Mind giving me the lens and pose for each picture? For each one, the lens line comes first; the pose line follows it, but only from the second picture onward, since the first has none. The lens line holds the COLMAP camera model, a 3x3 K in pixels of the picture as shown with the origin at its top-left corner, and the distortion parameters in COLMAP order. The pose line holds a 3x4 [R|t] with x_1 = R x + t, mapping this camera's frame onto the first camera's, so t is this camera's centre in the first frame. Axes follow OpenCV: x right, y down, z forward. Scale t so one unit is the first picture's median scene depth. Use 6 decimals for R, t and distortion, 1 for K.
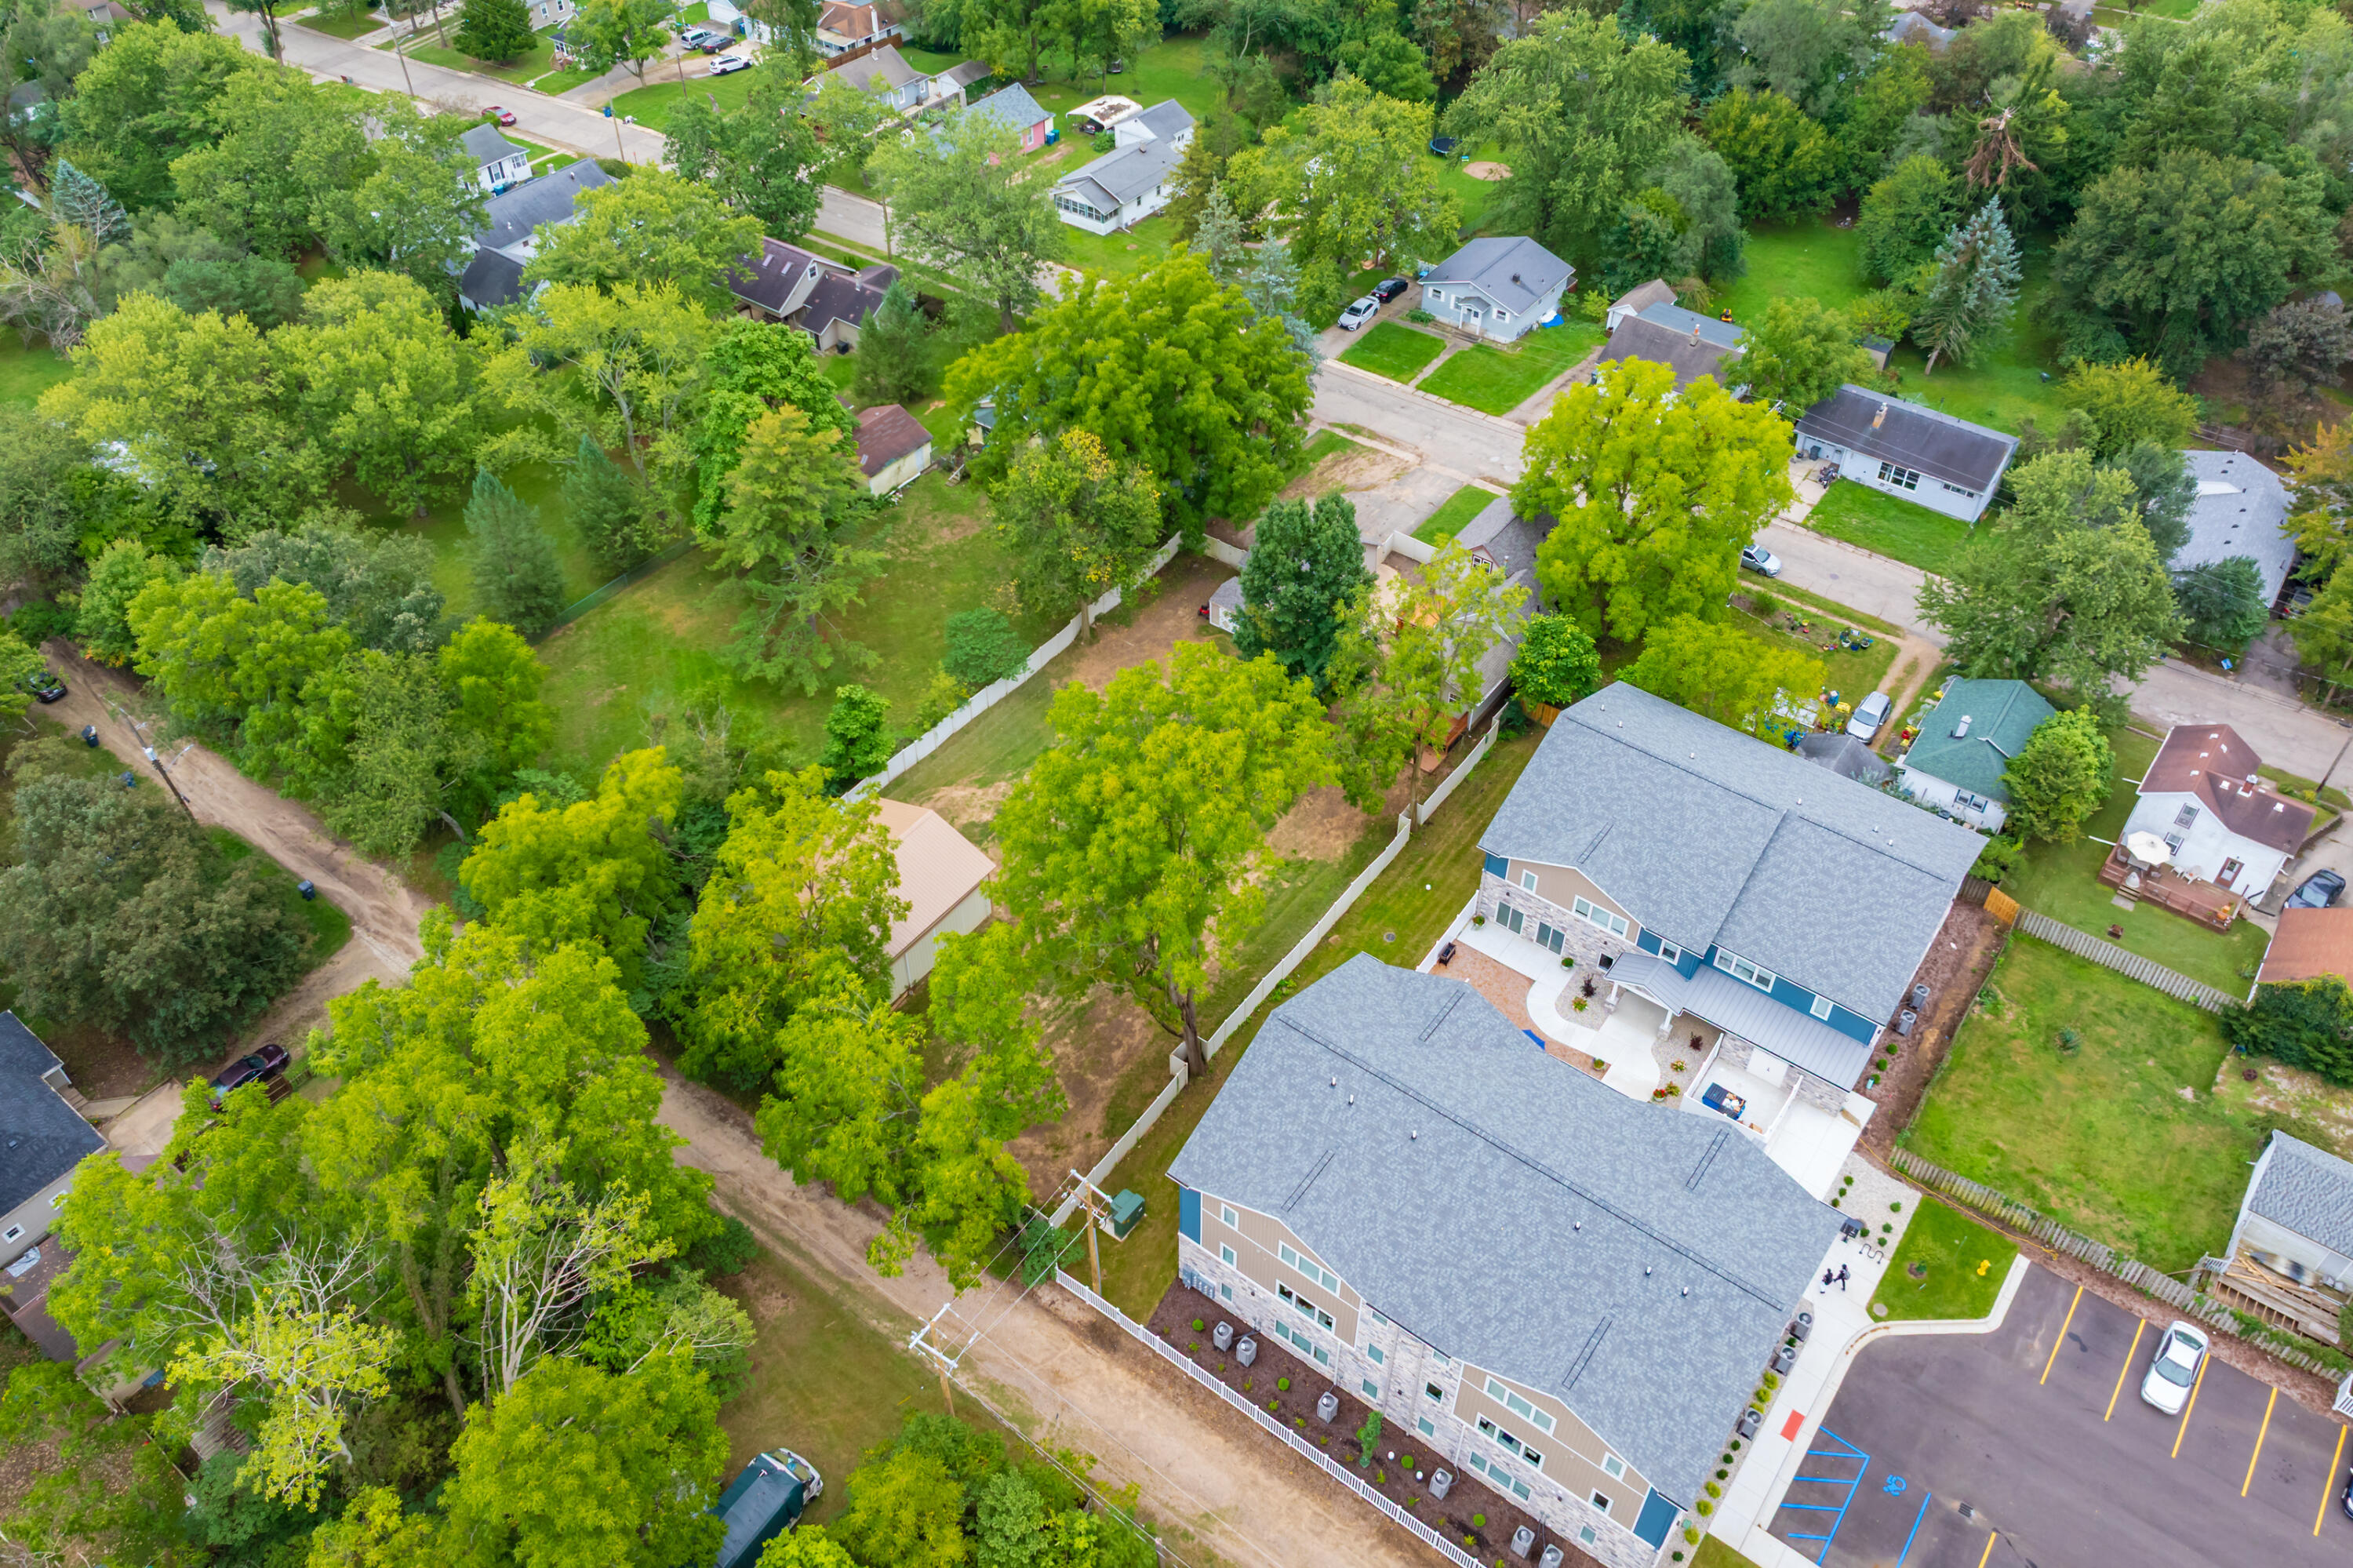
lens RADIAL K [[1737.2, 0, 1147.5], [0, 1737.2, 730.8], [0, 0, 1]] dist [-0.036135, 0.028664]
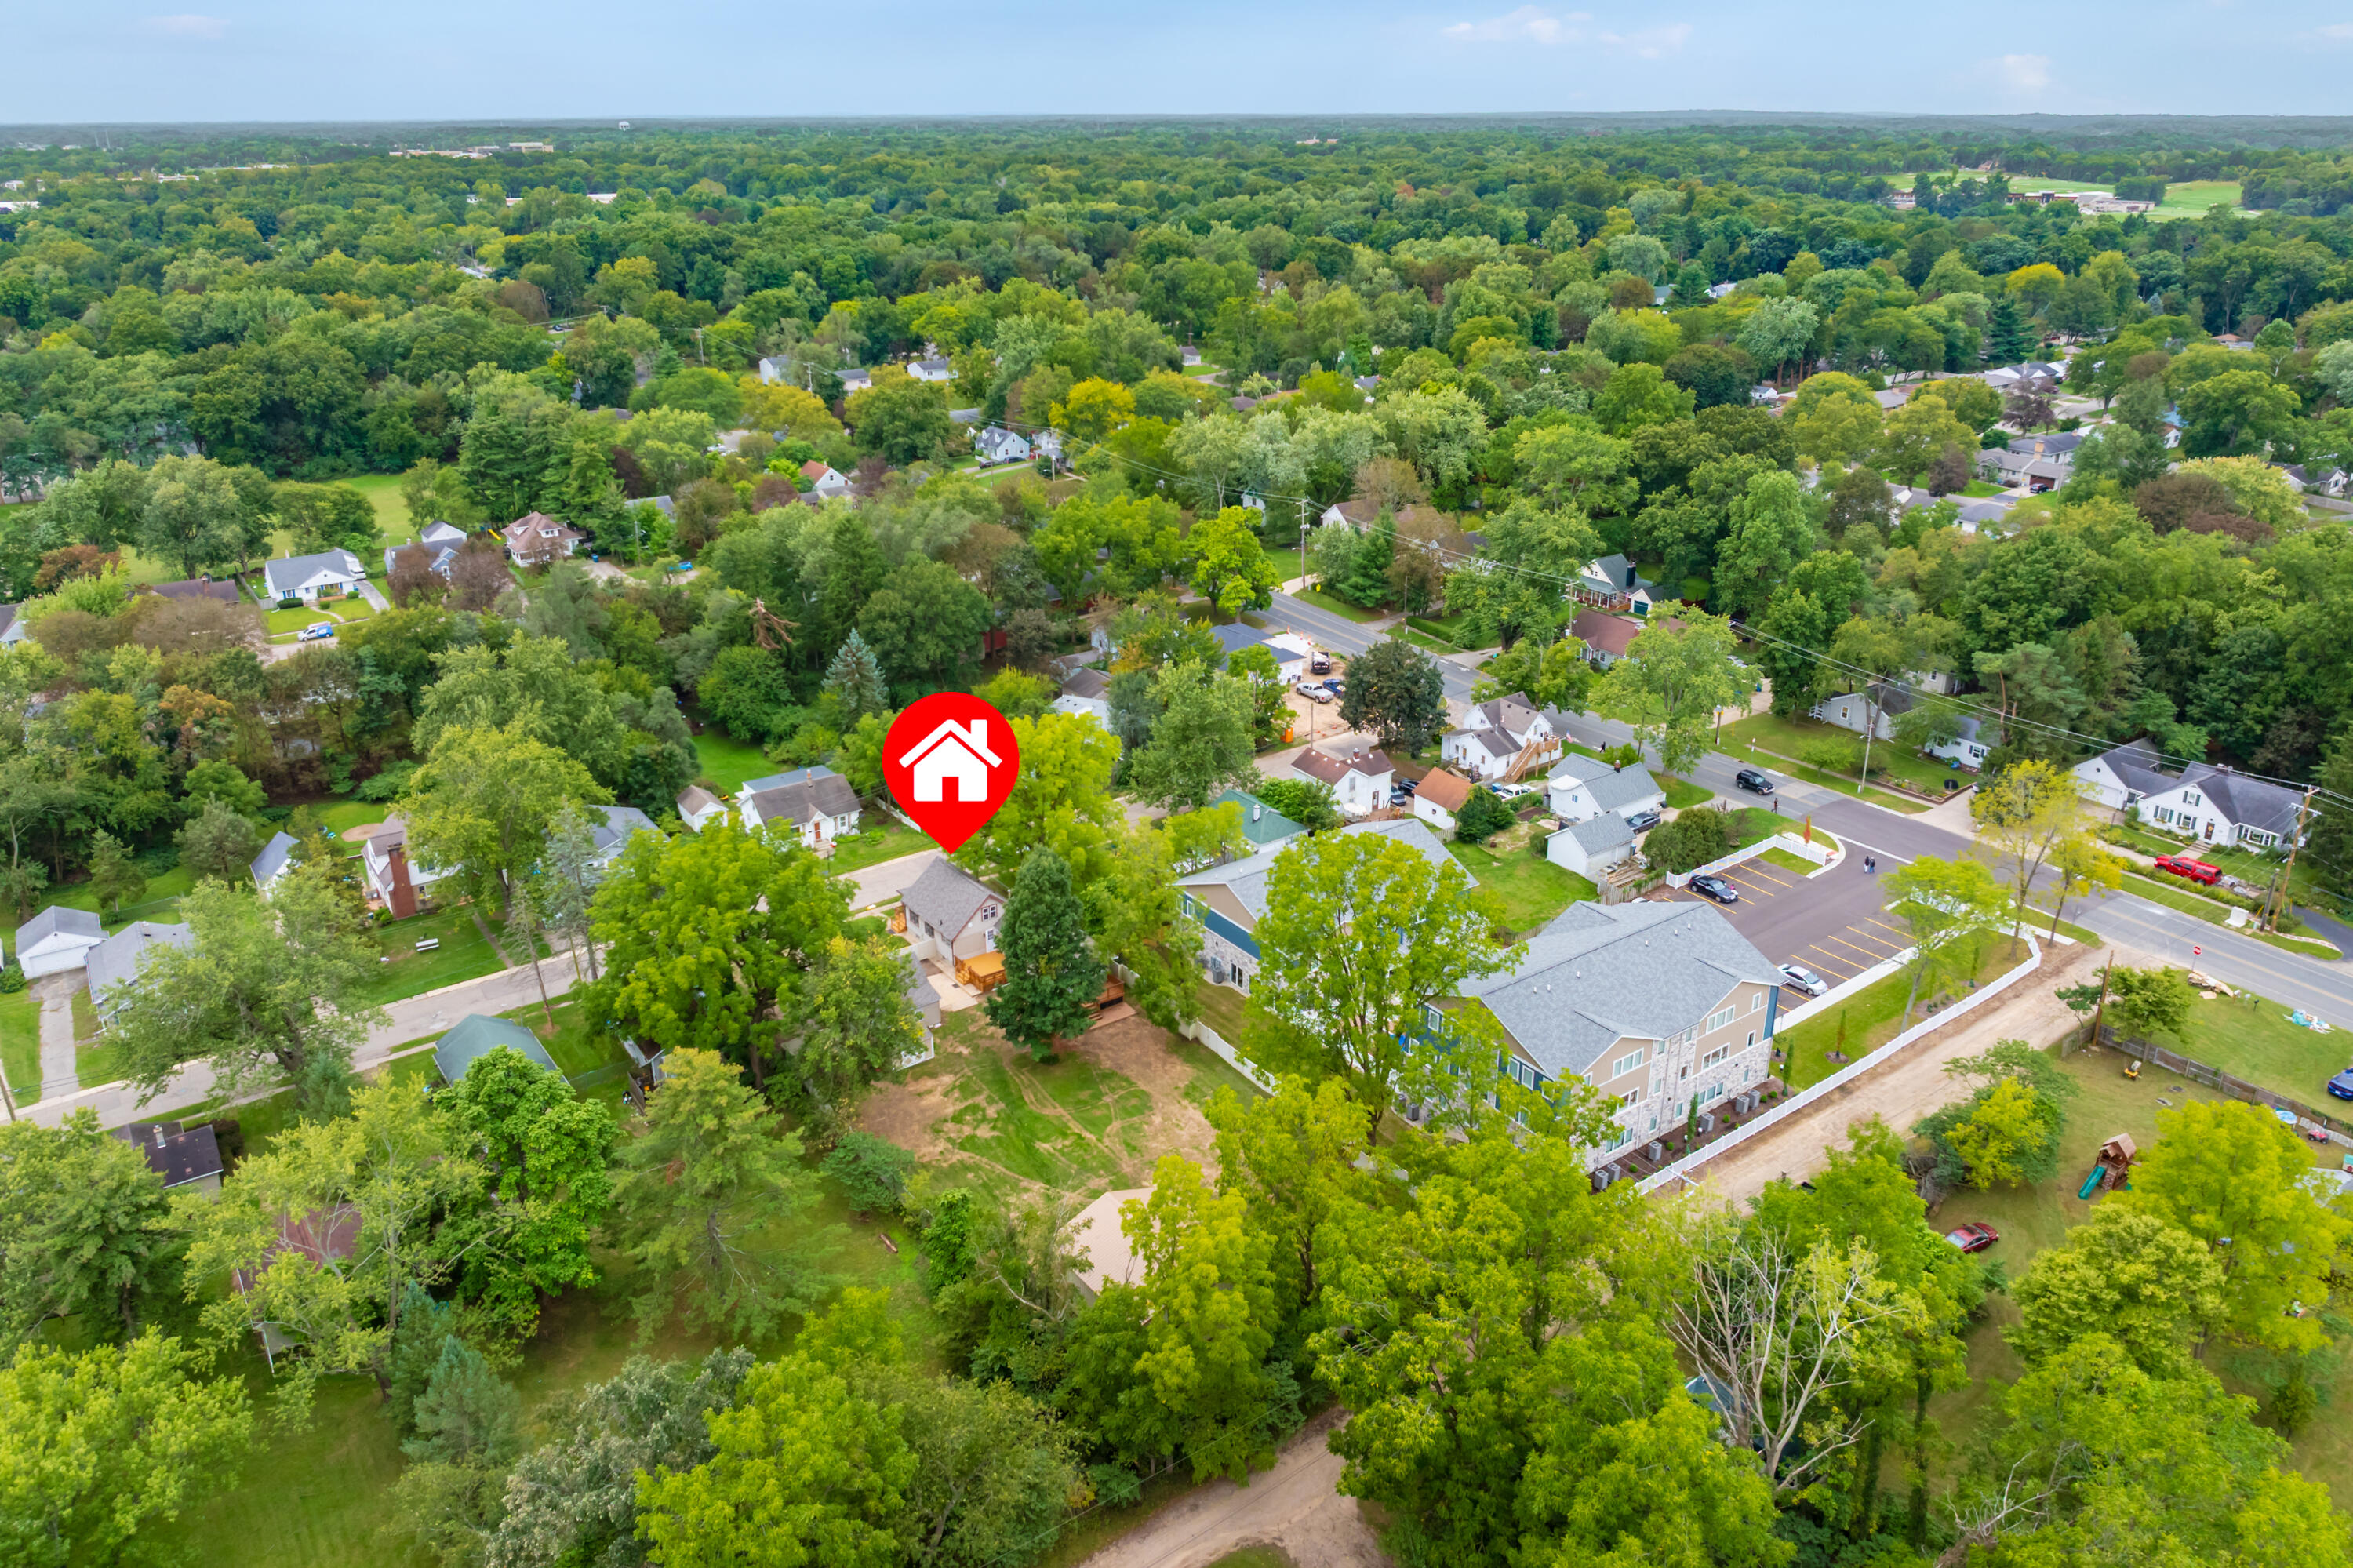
lens RADIAL K [[1628.5, 0, 1188.6], [0, 1628.5, 780.9], [0, 0, 1]] dist [-0.016673, 0.000974]
pose [[0.276631, -0.338002, 0.899572, -0.852593], [0.641403, 0.762015, 0.089077, -0.187531], [-0.715596, 0.552347, 0.427593, 0.337042]]
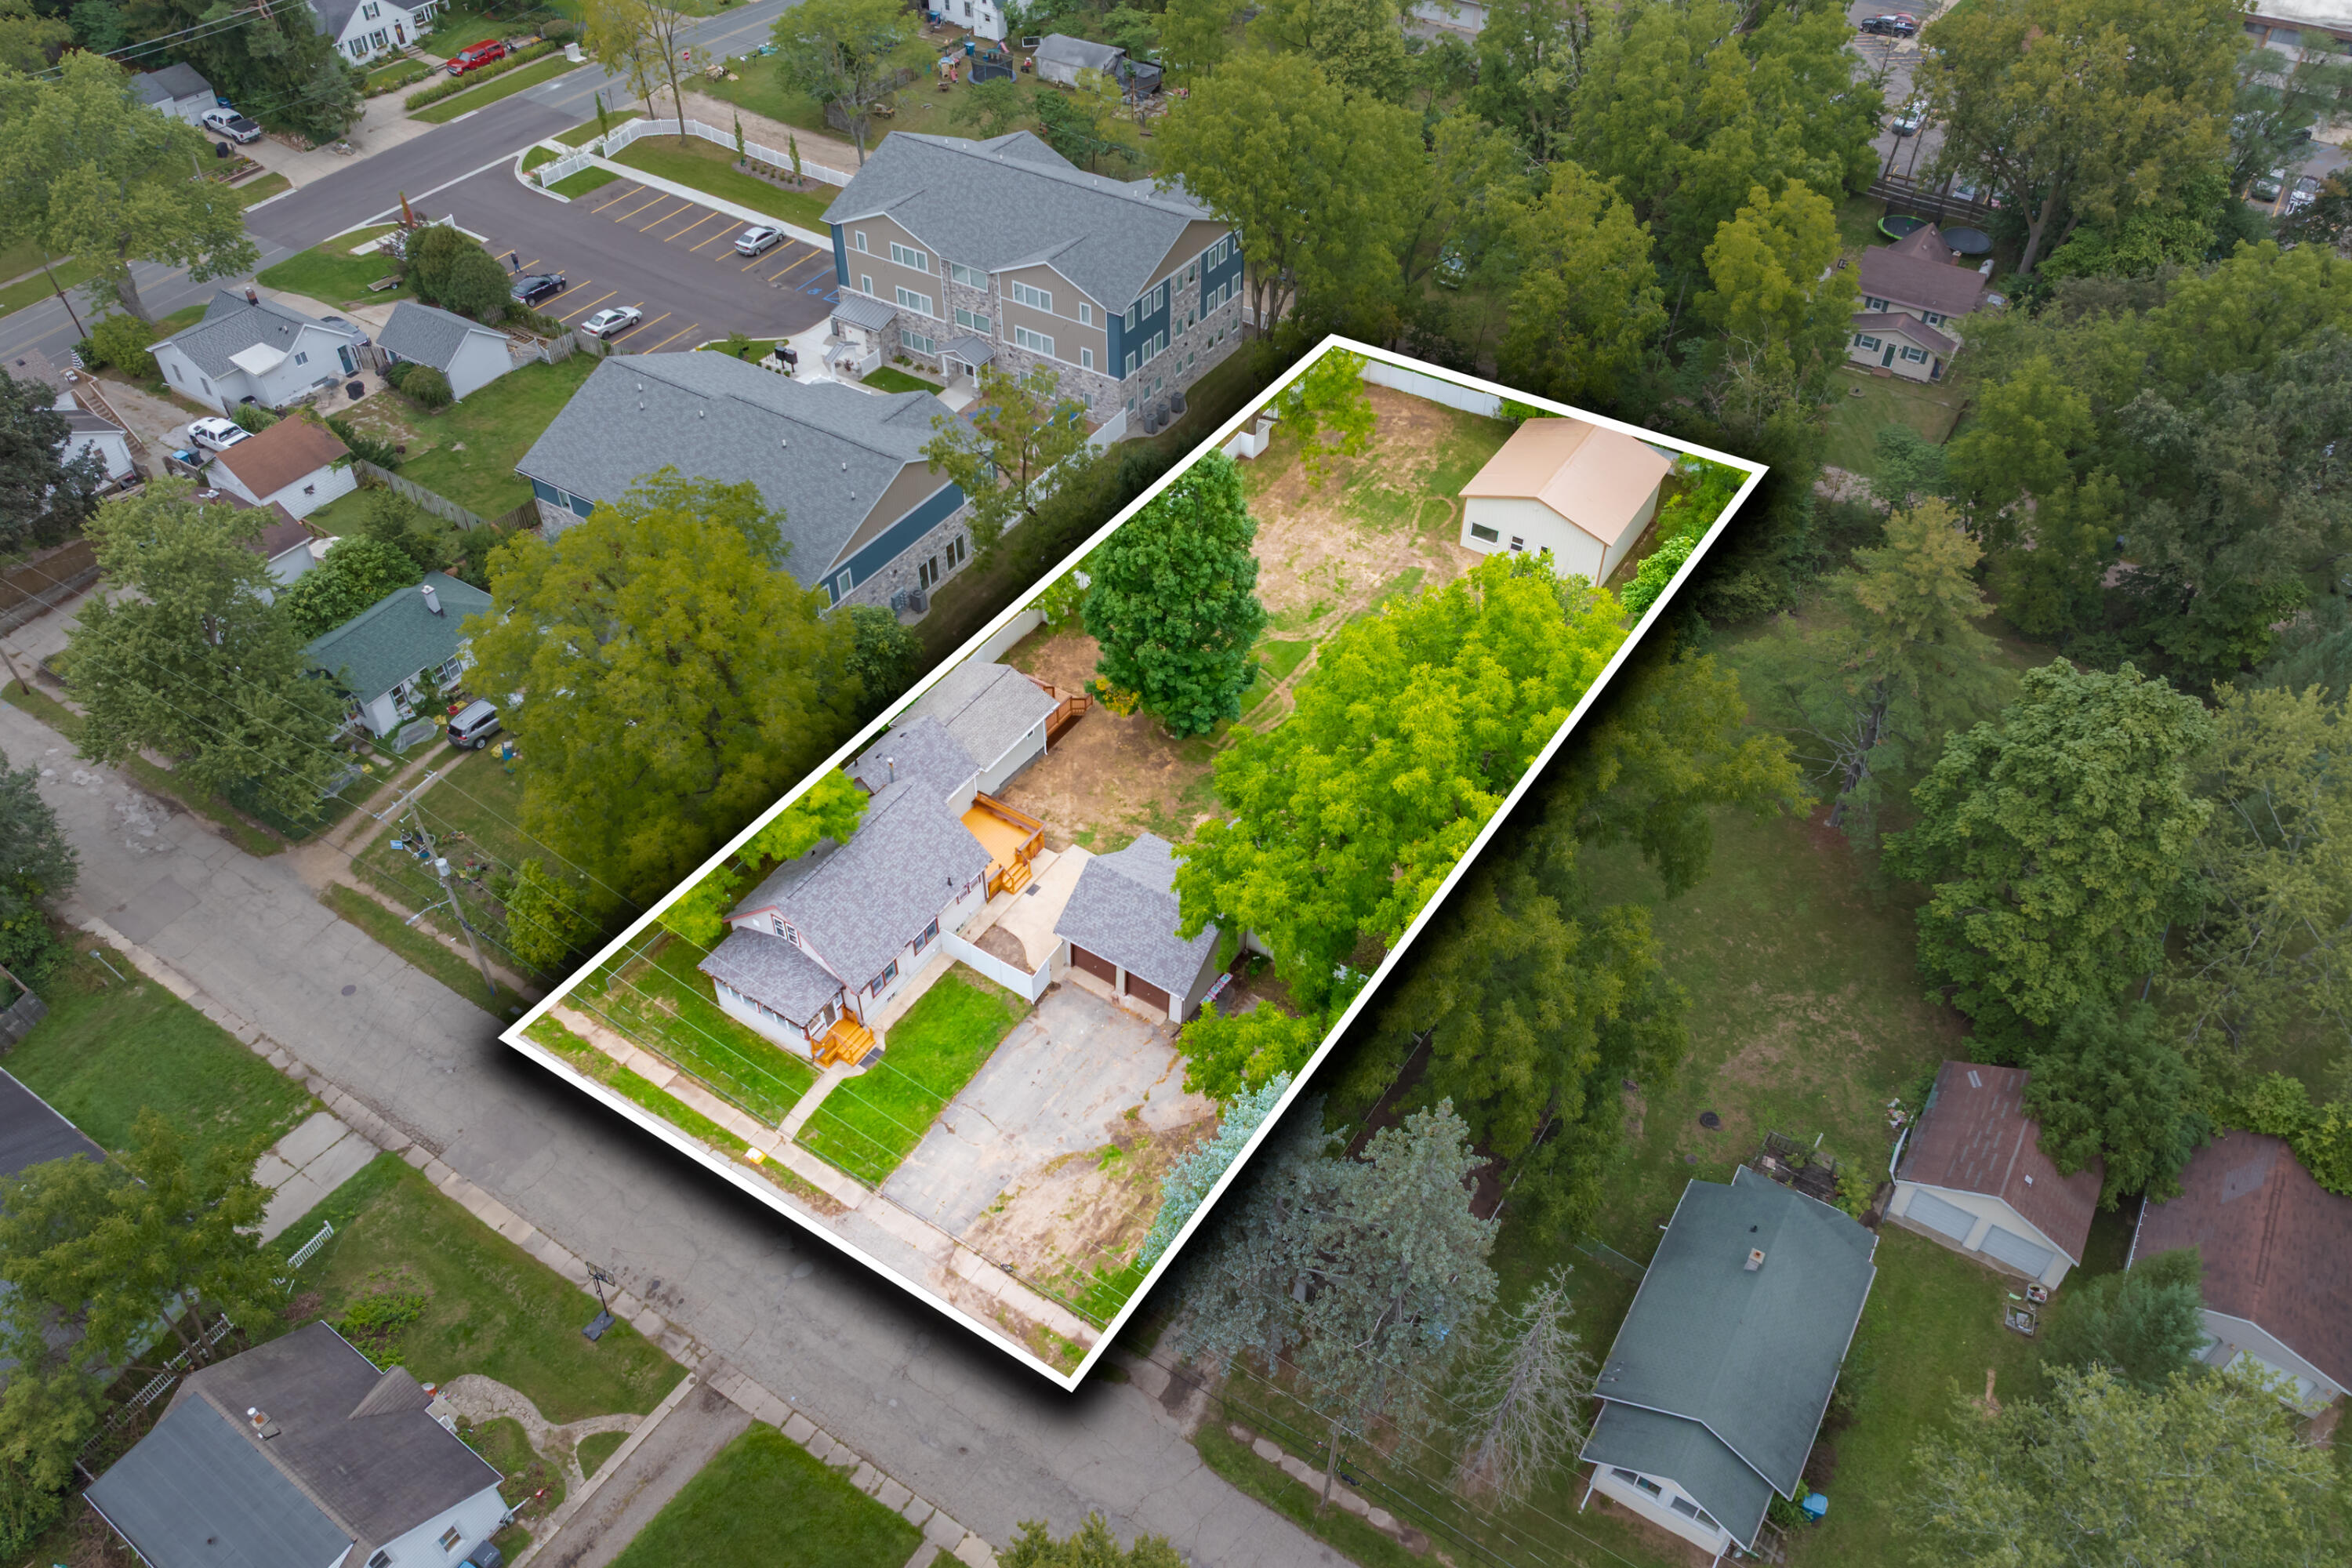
lens RADIAL K [[1664.8, 0, 1164.5], [0, 1664.8, 771.7], [0, 0, 1]] dist [-0.024946, 0.004209]
pose [[-0.996355, 0.068481, -0.050868, 0.132337], [-0.045136, 0.082803, 0.995543, -0.795679], [0.072388, 0.994210, -0.079411, 1.090682]]
